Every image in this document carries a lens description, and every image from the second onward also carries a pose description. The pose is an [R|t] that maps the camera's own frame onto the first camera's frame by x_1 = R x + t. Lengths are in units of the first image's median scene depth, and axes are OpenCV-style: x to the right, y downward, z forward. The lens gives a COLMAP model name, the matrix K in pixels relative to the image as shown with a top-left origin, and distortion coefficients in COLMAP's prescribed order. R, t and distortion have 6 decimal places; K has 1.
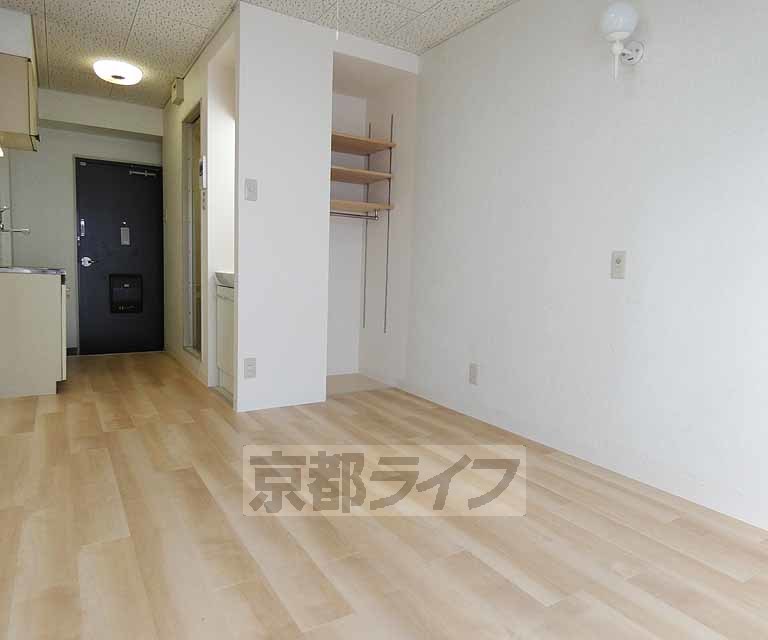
lens RADIAL K [[509.5, 0, 366.9], [0, 509.5, 318.1], [0, 0, 1]] dist [-0.005488, -0.000257]
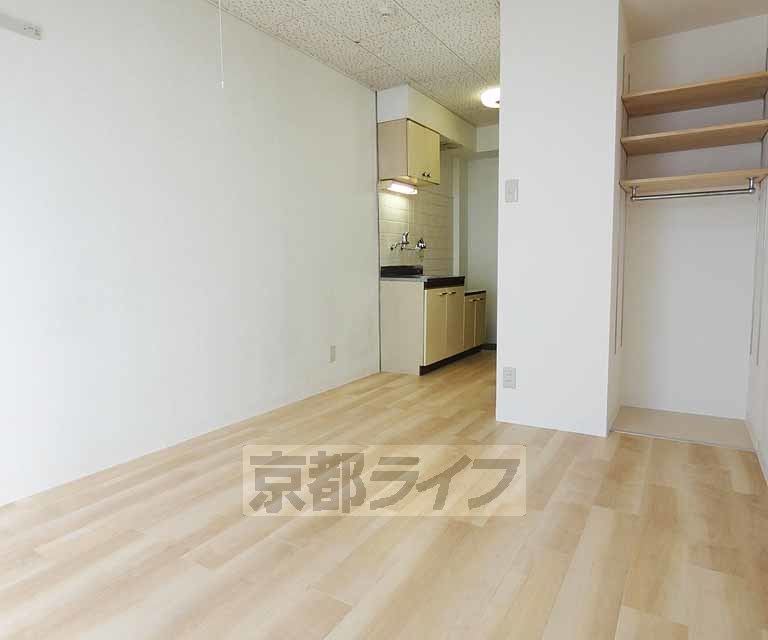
lens RADIAL K [[509.5, 0, 366.9], [0, 509.5, 318.1], [0, 0, 1]] dist [-0.005488, -0.000257]
pose [[0.444081, 0.053204, -0.894406, 0.570480], [-0.063685, 0.997585, 0.027722, -0.026564], [0.893721, 0.044650, 0.446397, 0.384872]]
